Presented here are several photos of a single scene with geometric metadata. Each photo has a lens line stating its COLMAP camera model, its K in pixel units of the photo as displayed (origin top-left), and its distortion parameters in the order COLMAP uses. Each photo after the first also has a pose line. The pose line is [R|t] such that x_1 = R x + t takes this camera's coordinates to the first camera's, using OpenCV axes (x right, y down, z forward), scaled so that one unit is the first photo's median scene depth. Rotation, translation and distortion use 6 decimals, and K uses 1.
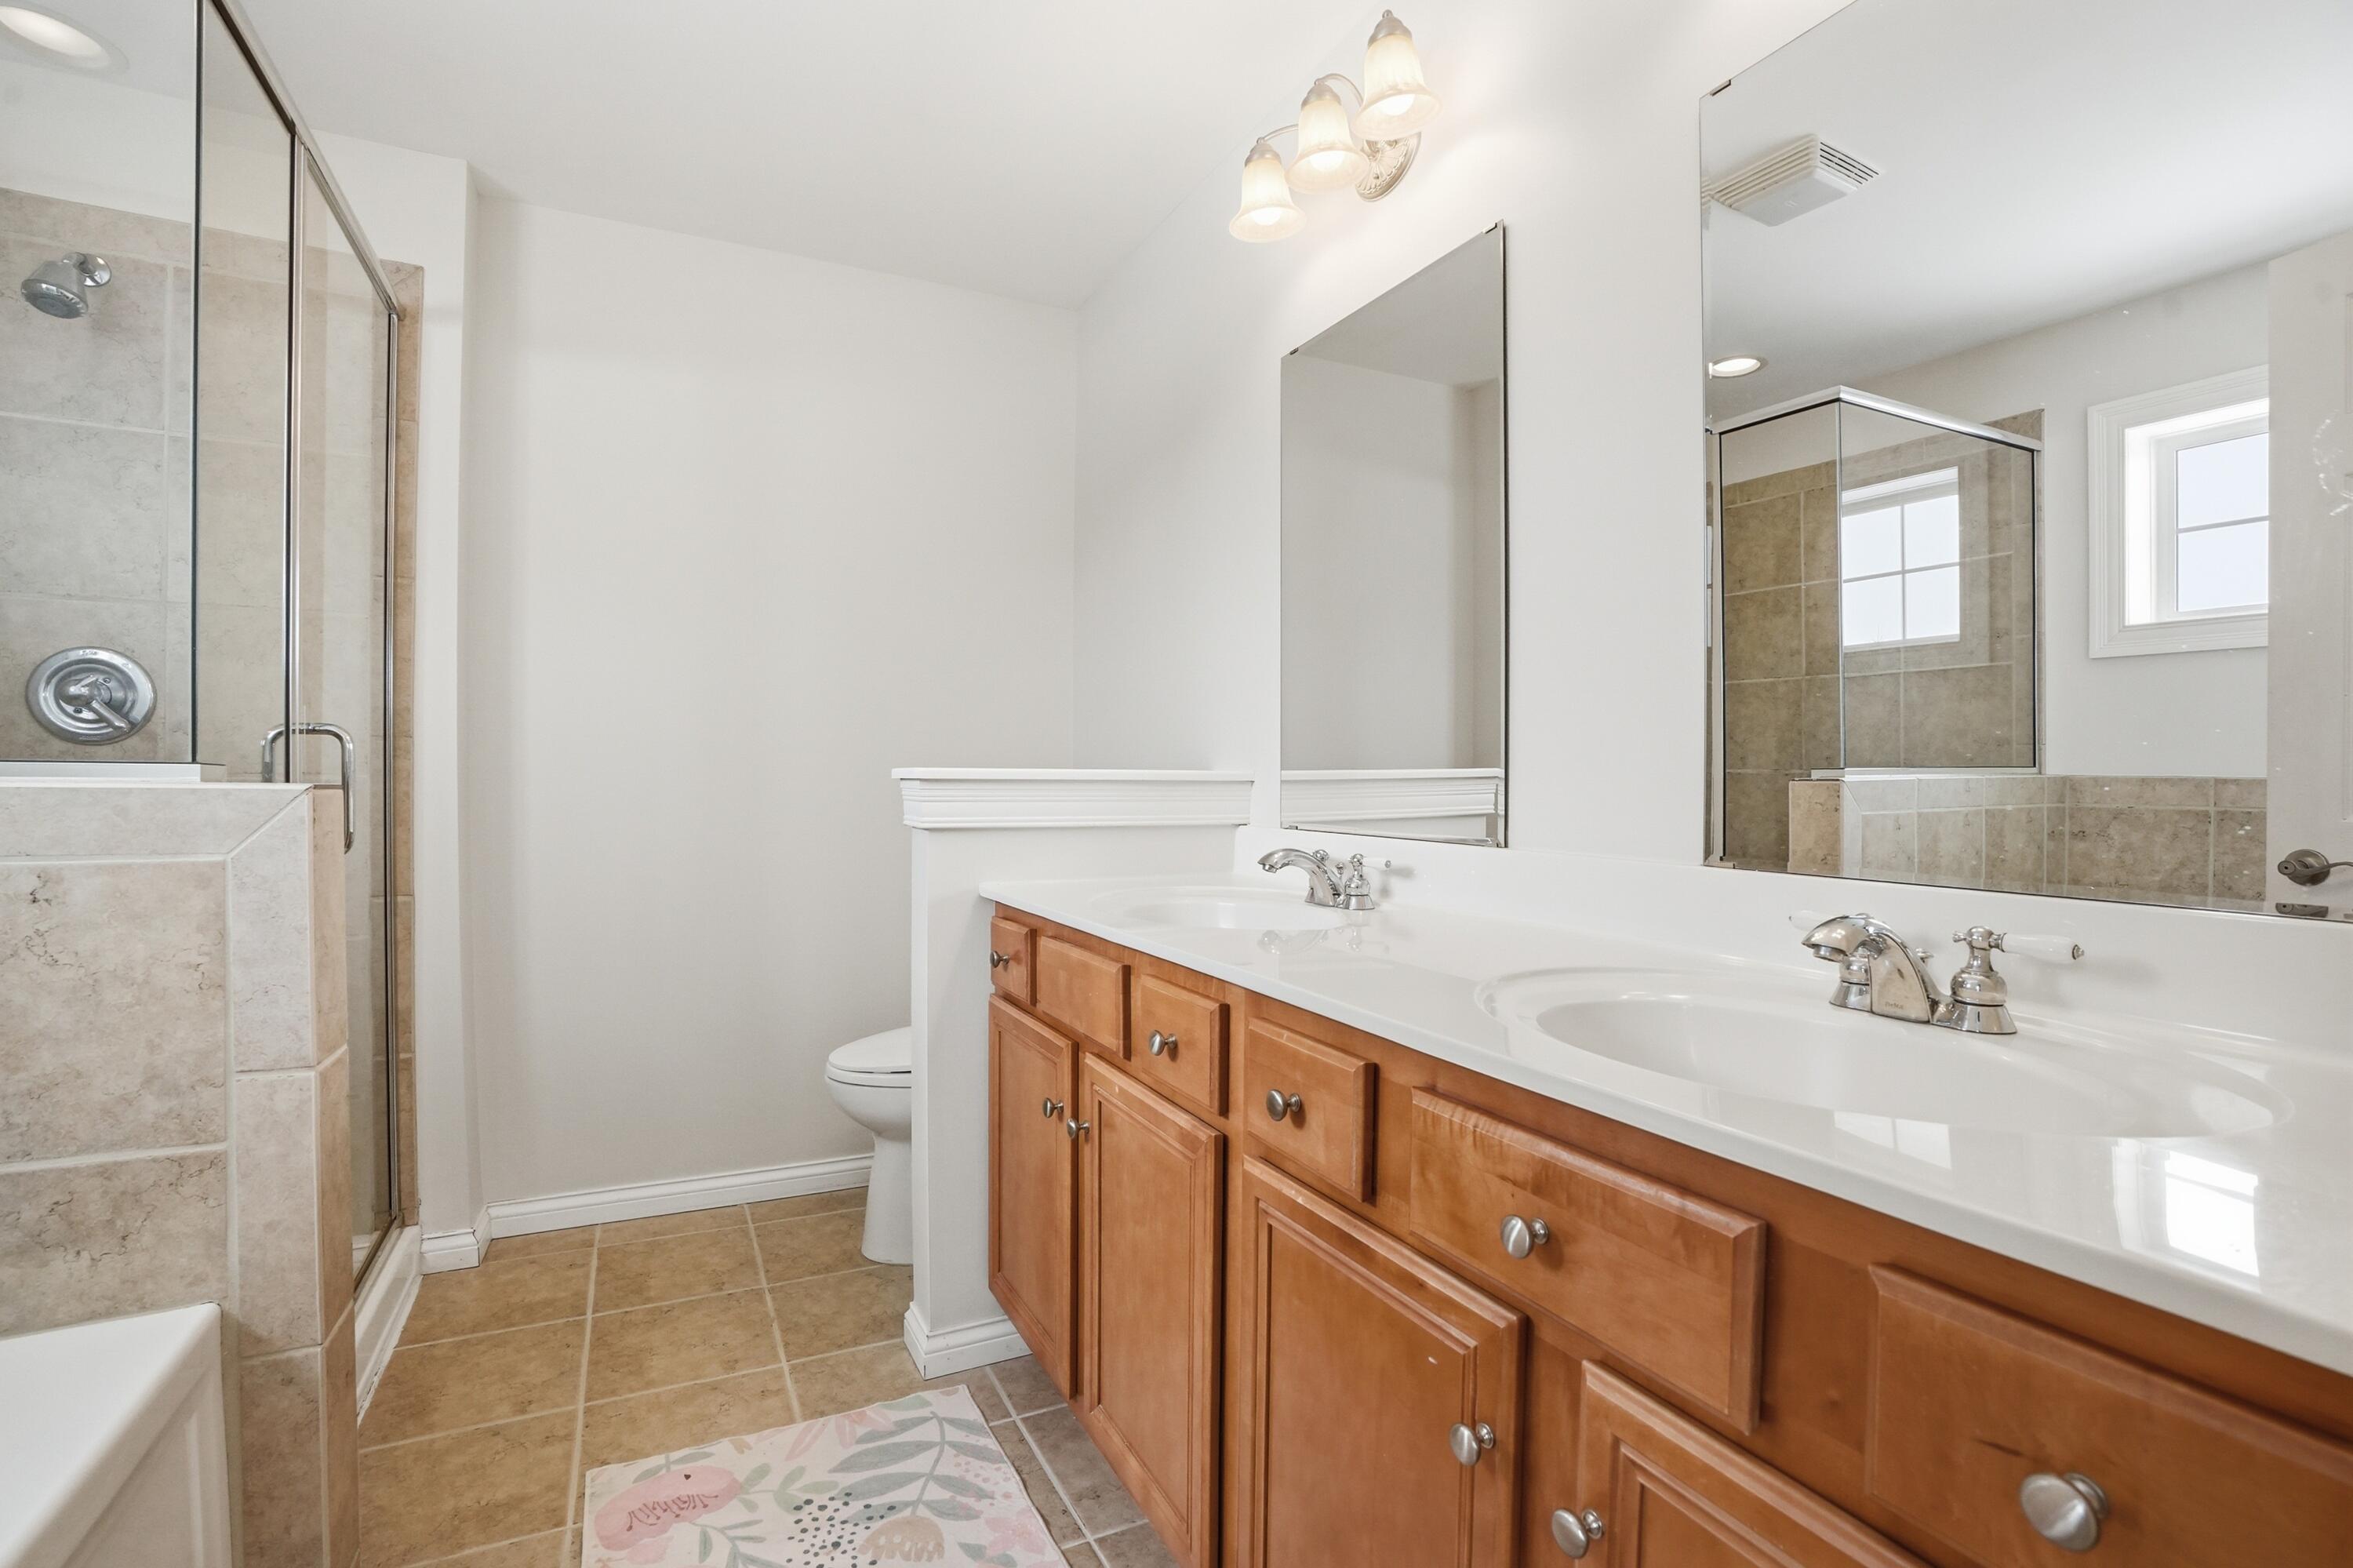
lens RADIAL K [[1100.4, 0, 1166.6], [0, 1100.4, 782.4], [0, 0, 1]] dist [-0.030300, 0.001111]
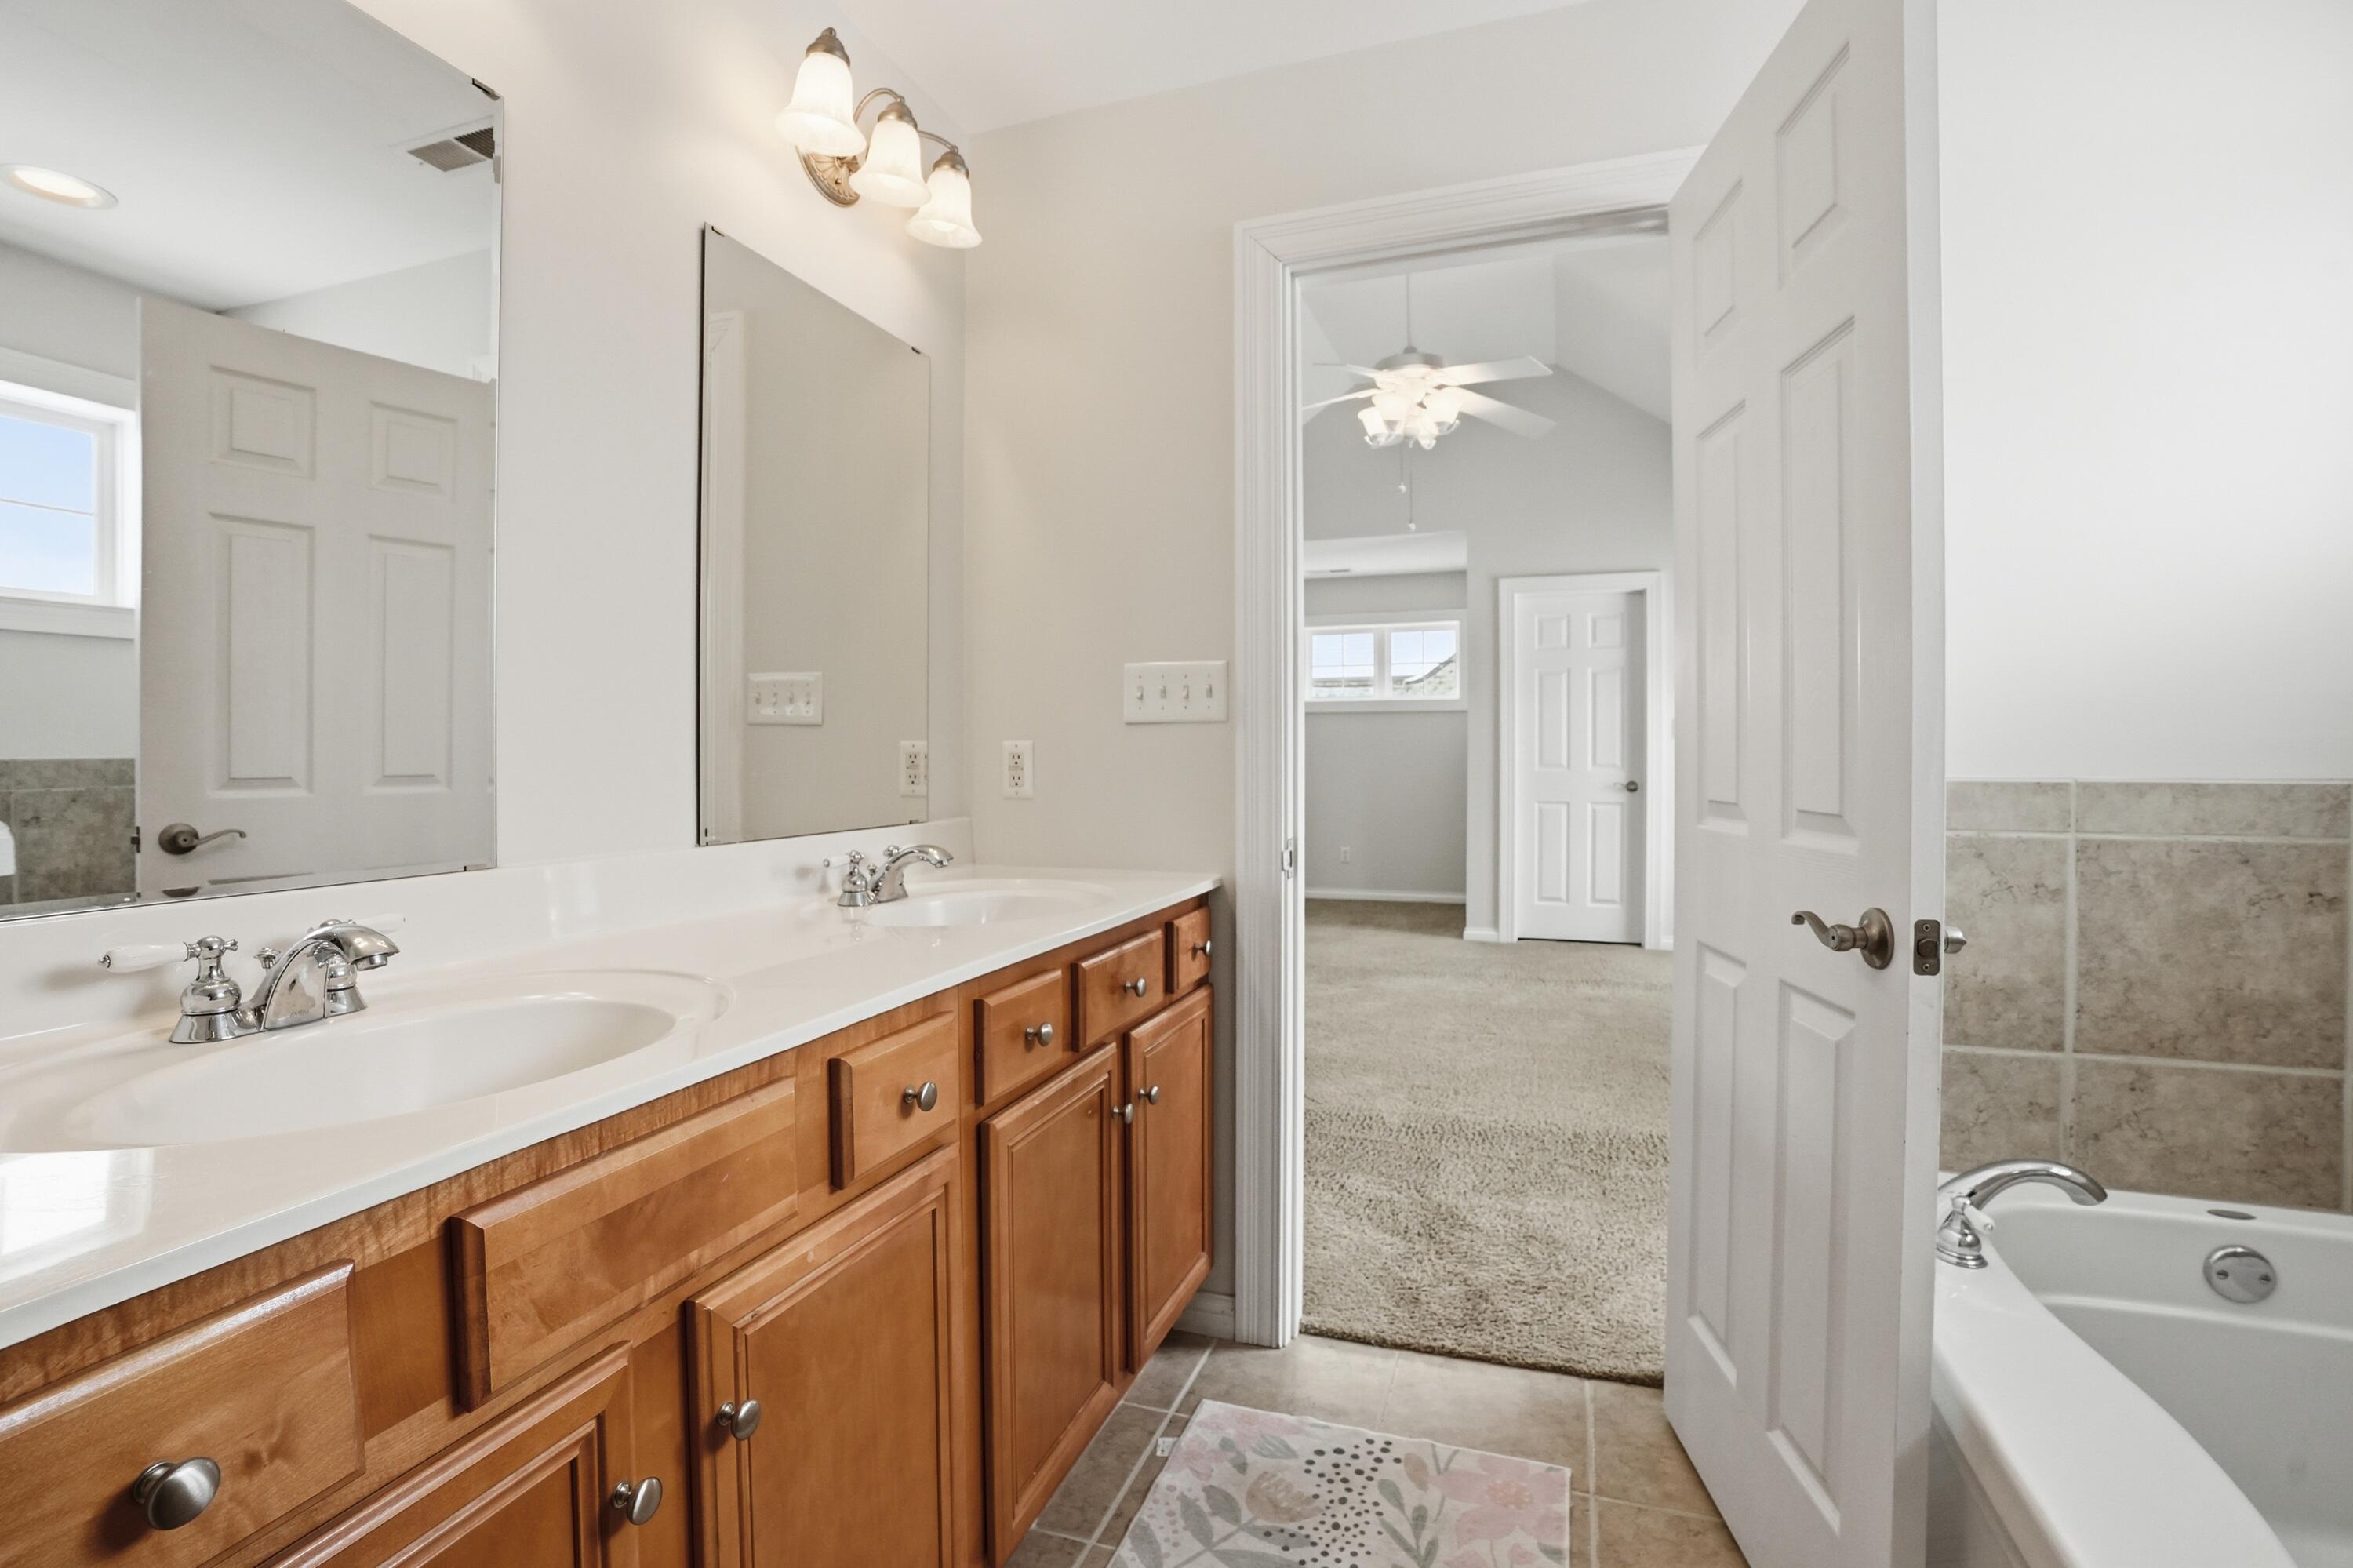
lens RADIAL K [[1100.4, 0, 1167.9], [0, 1100.4, 765.0], [0, 0, 1]] dist [-0.030300, 0.001111]
pose [[-0.685536, -0.015966, 0.727863, -0.875553], [0.000275, 0.999754, 0.022189, -0.045392], [-0.728038, 0.015411, -0.685363, 1.692163]]
